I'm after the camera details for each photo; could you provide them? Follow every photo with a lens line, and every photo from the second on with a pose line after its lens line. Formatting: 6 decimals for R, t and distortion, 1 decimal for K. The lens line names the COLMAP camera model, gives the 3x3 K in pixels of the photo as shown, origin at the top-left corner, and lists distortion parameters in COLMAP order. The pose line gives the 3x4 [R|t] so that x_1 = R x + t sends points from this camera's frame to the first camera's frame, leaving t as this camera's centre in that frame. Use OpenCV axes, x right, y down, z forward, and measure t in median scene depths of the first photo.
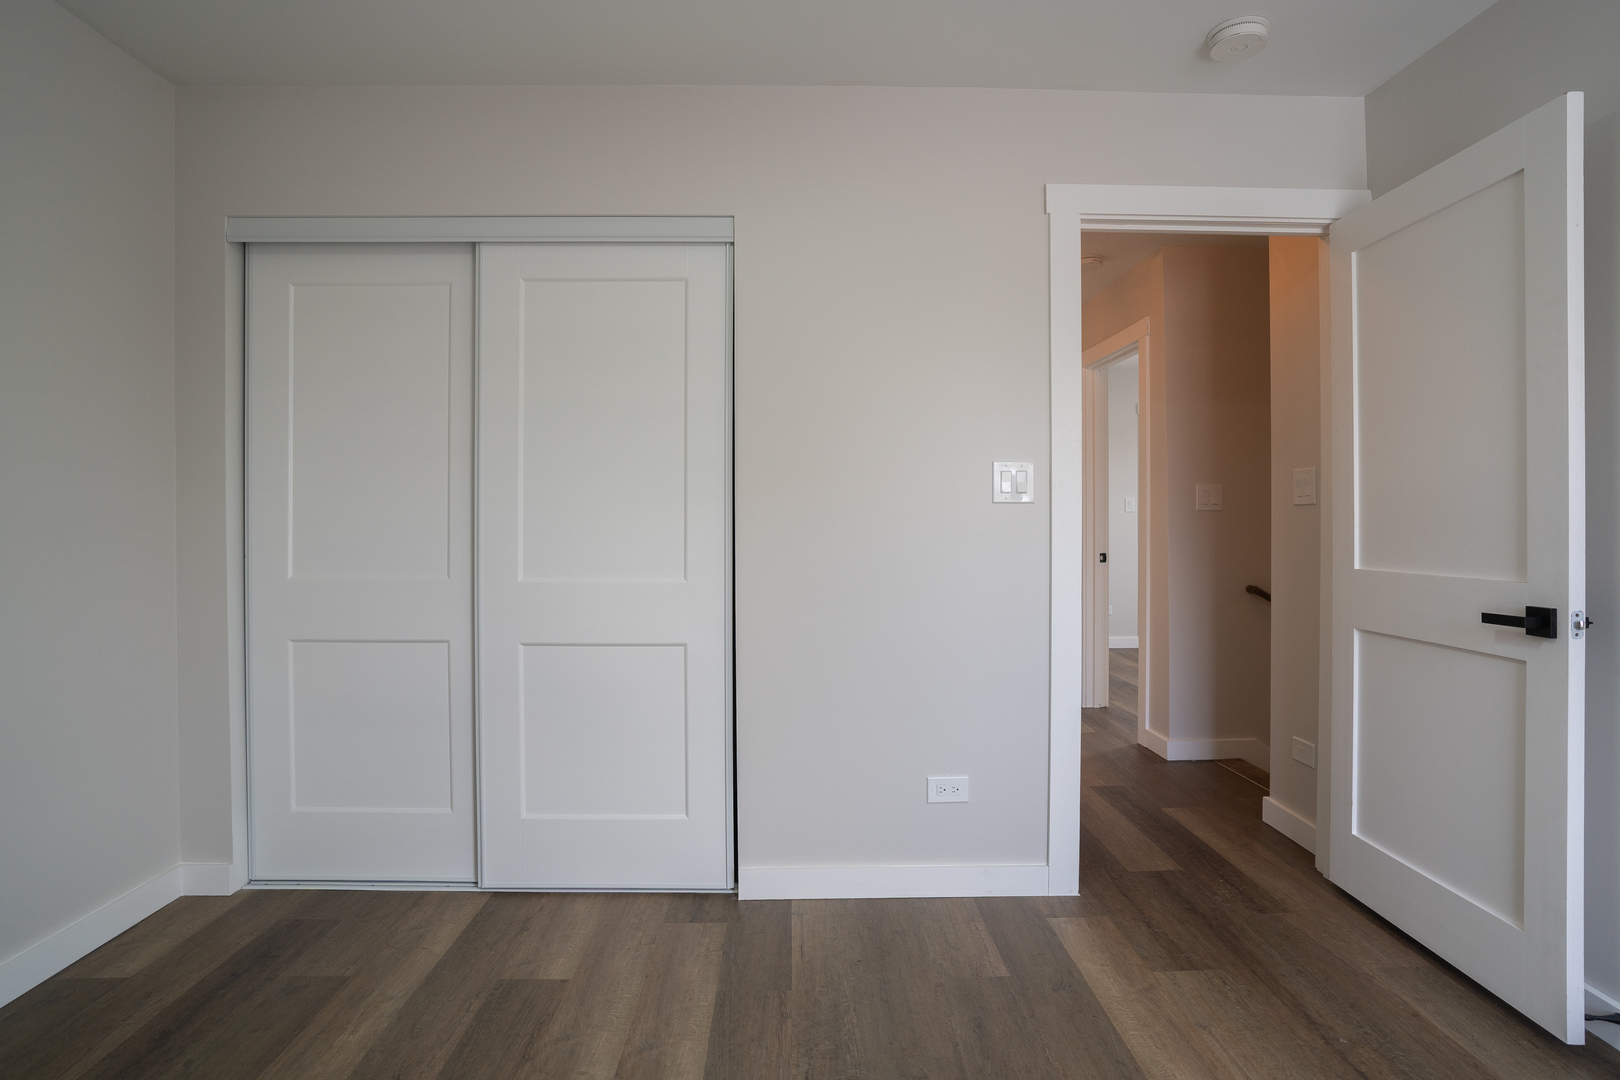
lens RADIAL K [[871.8, 0, 812.0], [0, 871.8, 522.5], [0, 0, 1]] dist [-0.074906, 0.042338]
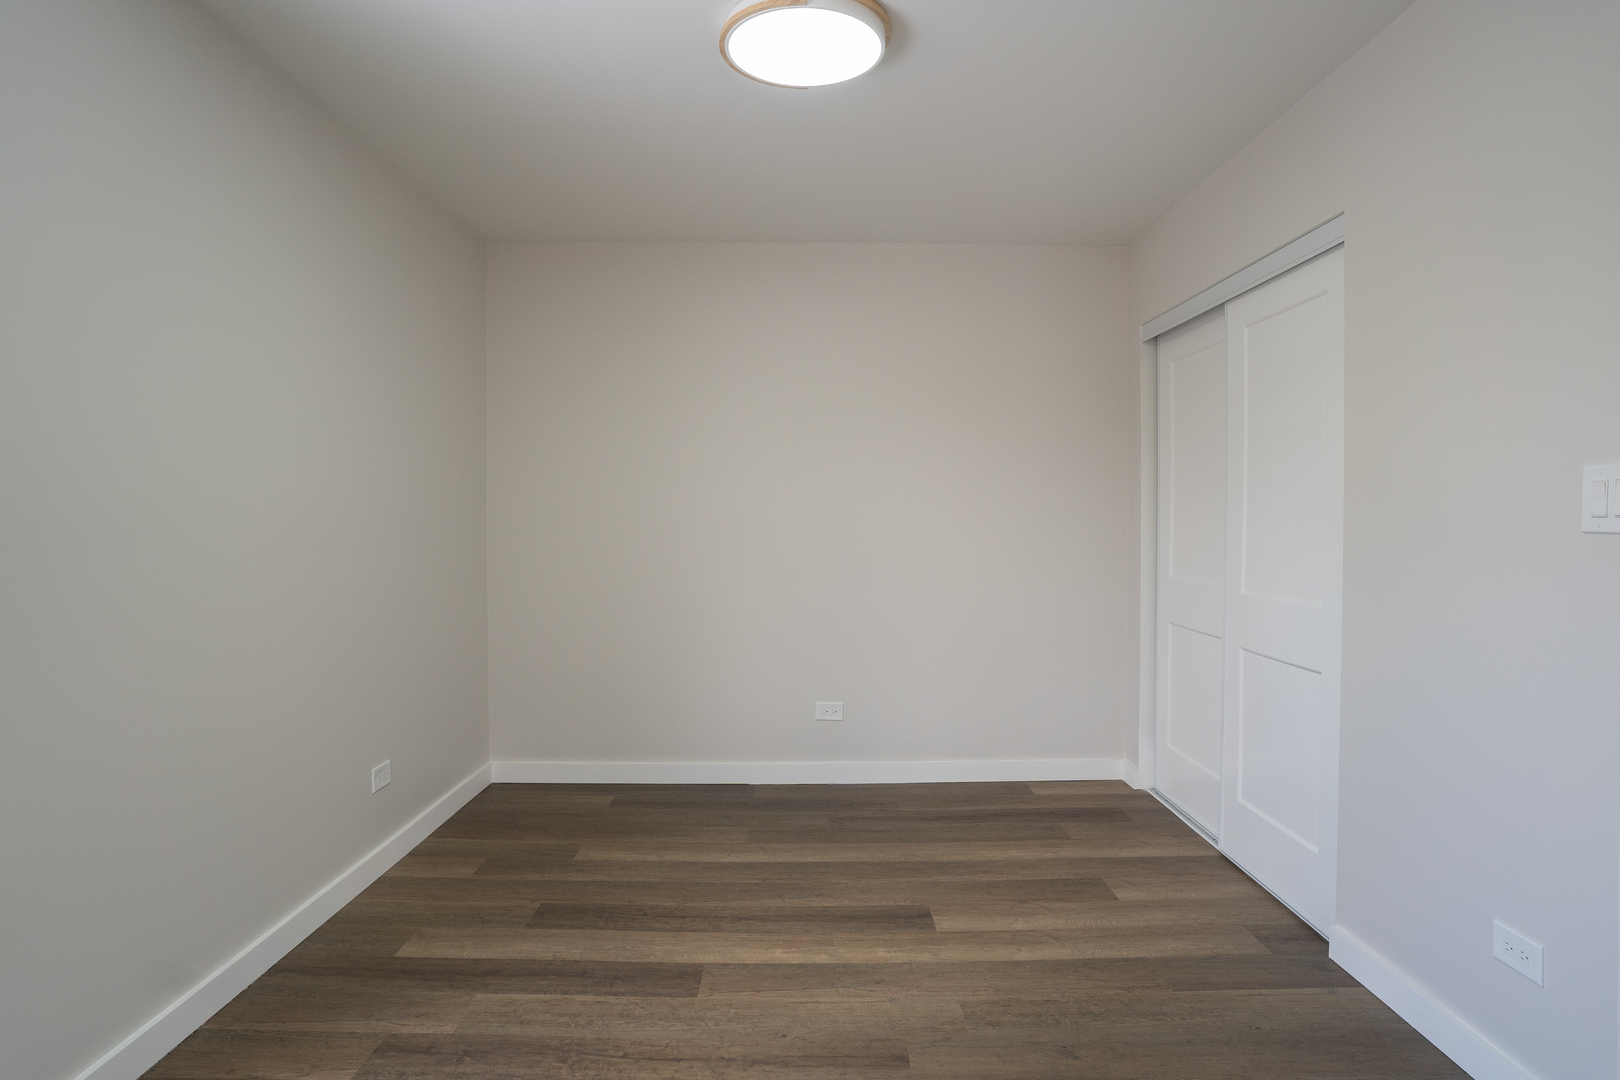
lens RADIAL K [[915.8, 0, 818.3], [0, 915.8, 542.0], [0, 0, 1]] dist [-0.001989, -0.000441]
pose [[-0.013184, 0.030286, -0.999454, 0.911845], [0.002863, 0.999538, 0.030251, -0.039911], [0.999909, -0.002463, -0.013265, 0.474366]]
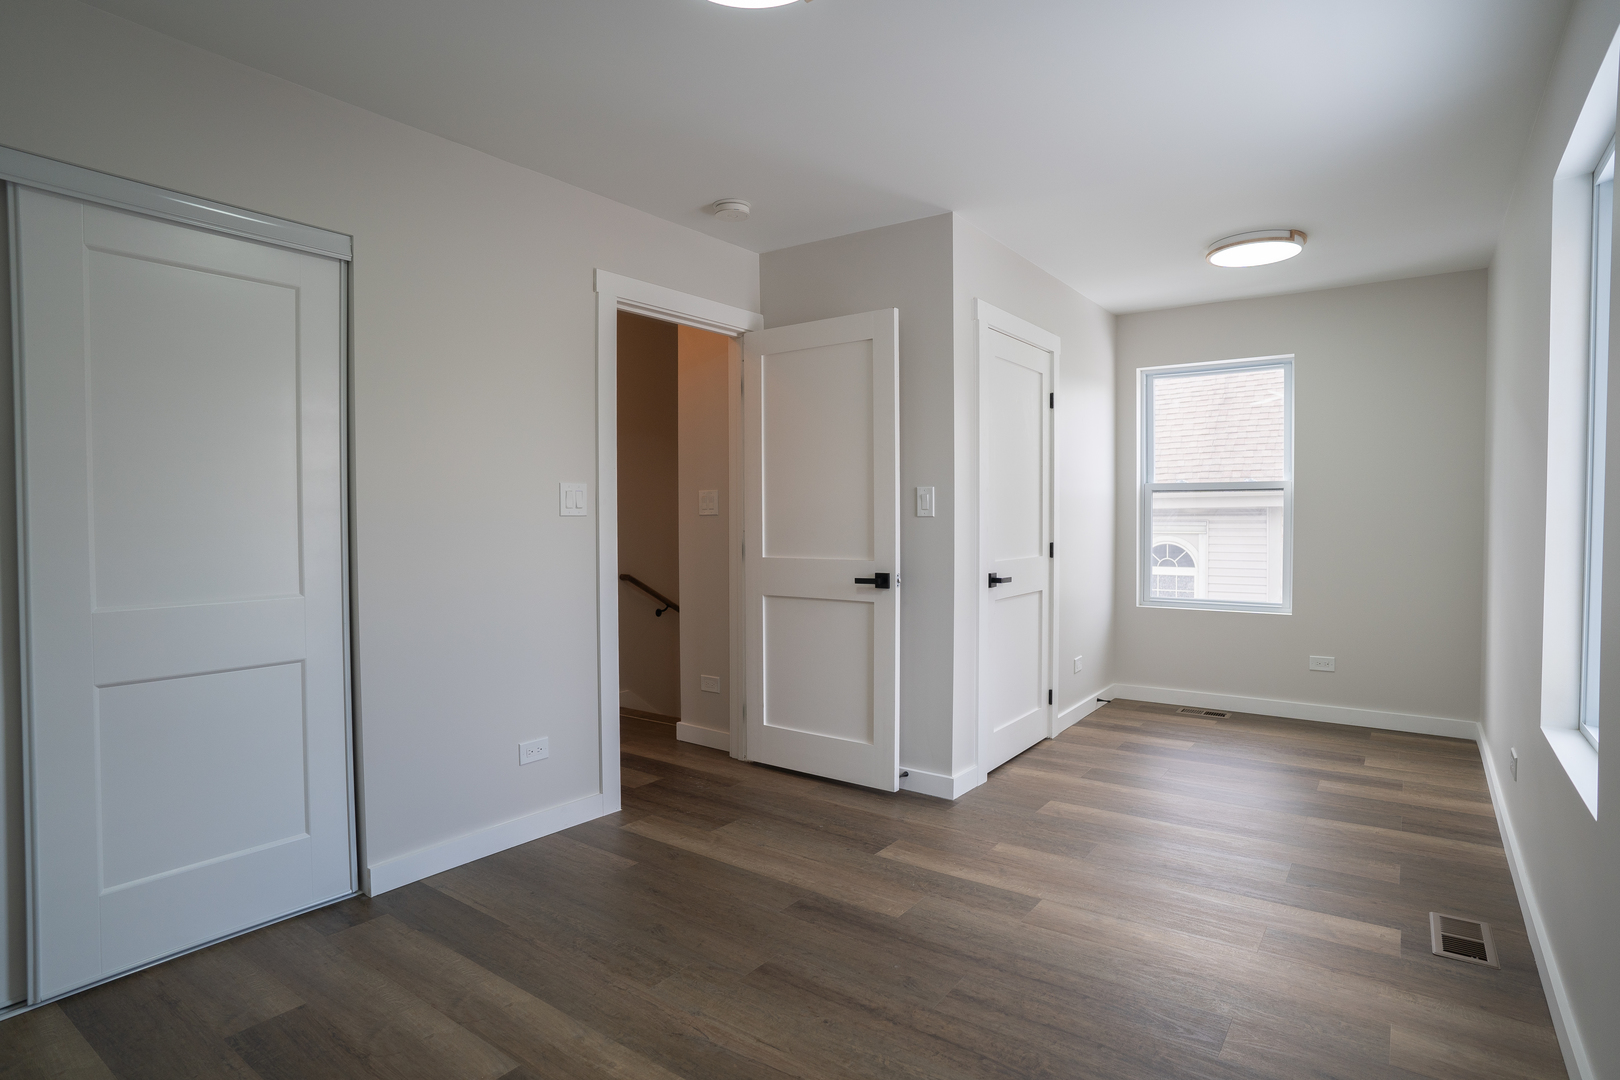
lens RADIAL K [[865.2, 0, 809.1], [0, 865.2, 533.6], [0, 0, 1]] dist [-0.072473, 0.042562]
pose [[0.608172, -0.018868, 0.793581, -0.580132], [0.005145, 0.999790, 0.019829, -0.020439], [-0.793788, -0.007977, 0.608142, -0.041664]]
